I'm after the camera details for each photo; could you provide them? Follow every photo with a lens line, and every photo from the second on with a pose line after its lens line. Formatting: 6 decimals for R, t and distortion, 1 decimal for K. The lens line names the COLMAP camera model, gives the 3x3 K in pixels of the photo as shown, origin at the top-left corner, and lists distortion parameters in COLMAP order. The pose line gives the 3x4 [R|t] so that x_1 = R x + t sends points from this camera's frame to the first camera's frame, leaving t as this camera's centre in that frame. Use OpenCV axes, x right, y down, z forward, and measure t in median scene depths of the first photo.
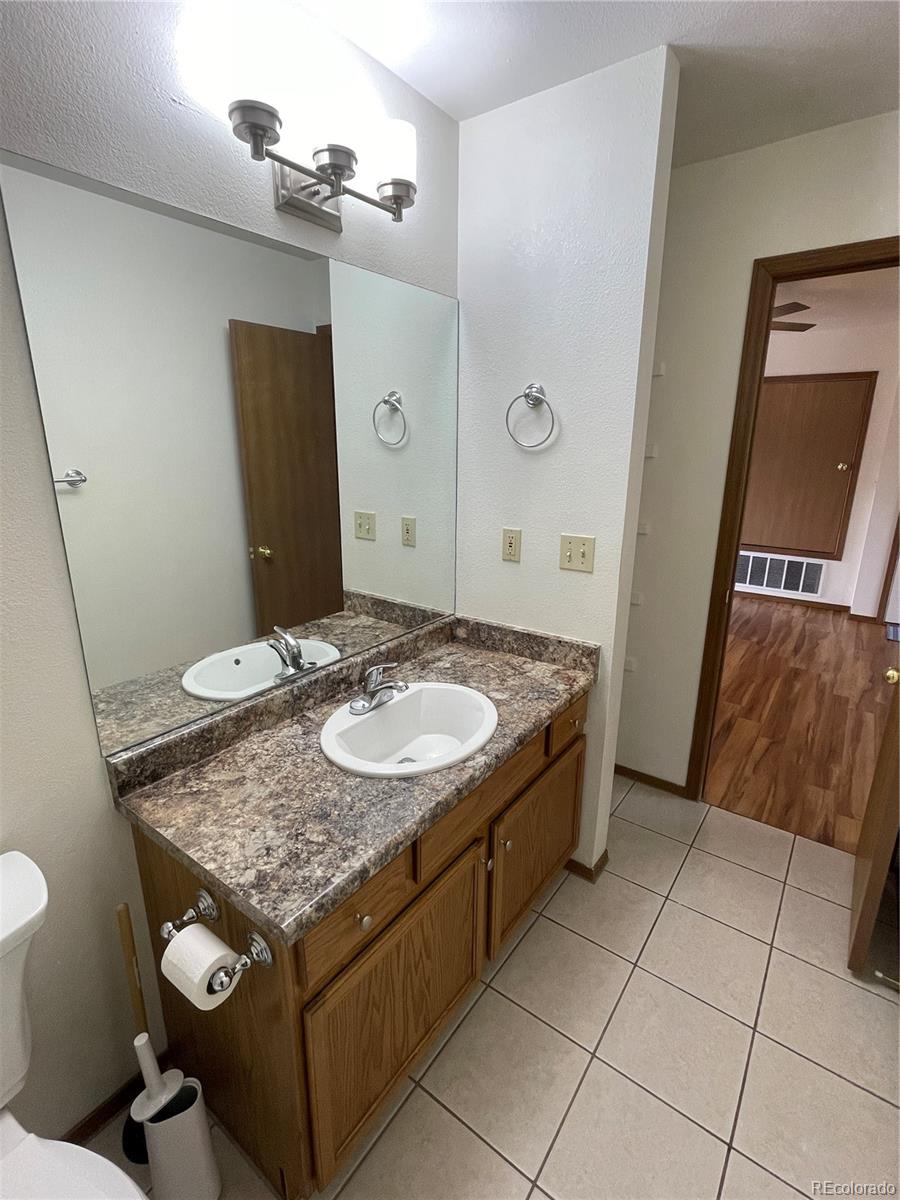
lens RADIAL K [[562.4, 0, 448.5], [0, 562.4, 597.1], [0, 0, 1]] dist [0.001394, 0.000066]
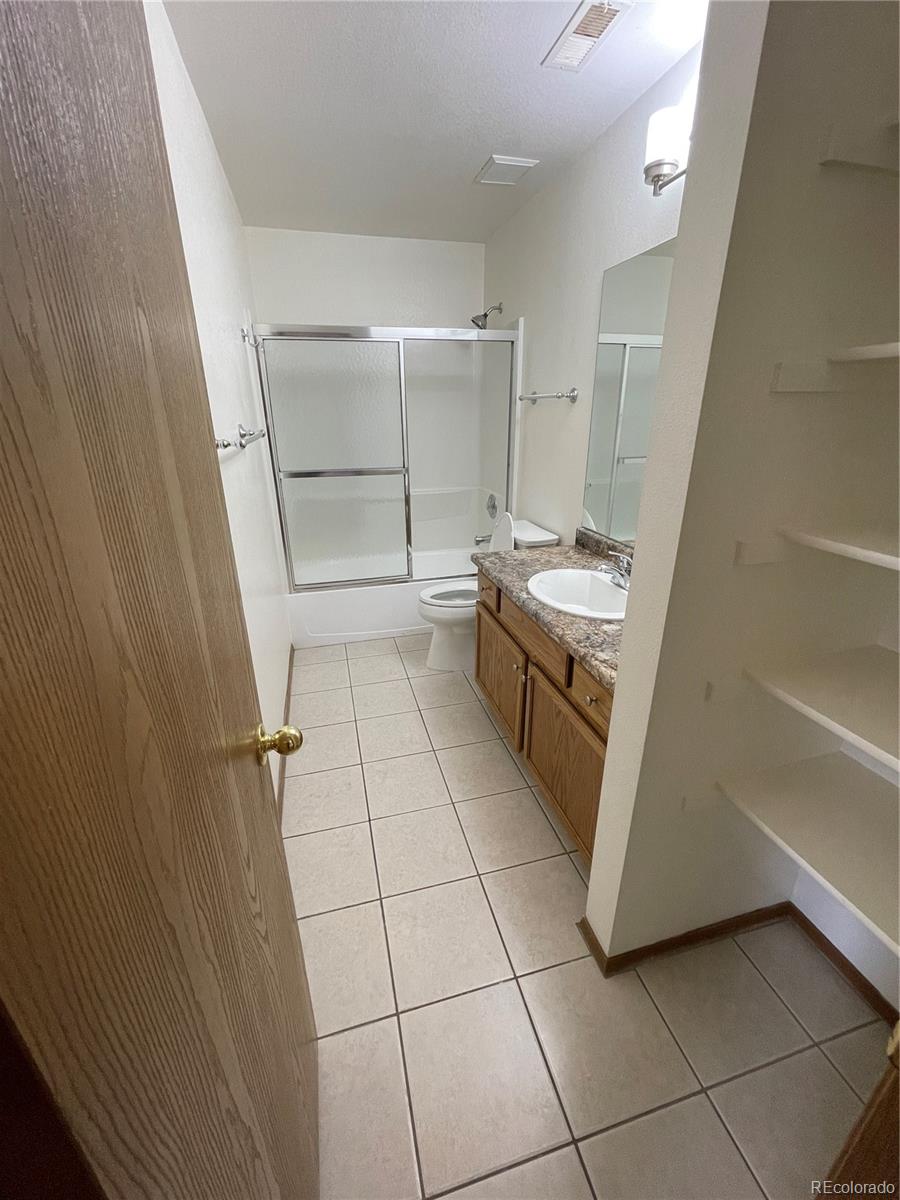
lens RADIAL K [[485.8, 0, 449.0], [0, 485.8, 597.3], [0, 0, 1]] dist [-0.001276, -0.000090]
pose [[-0.624317, 0.287790, -0.726227, 1.176023], [-0.202080, 0.838520, 0.506012, -0.347751], [0.754581, 0.462668, -0.465345, 1.486451]]
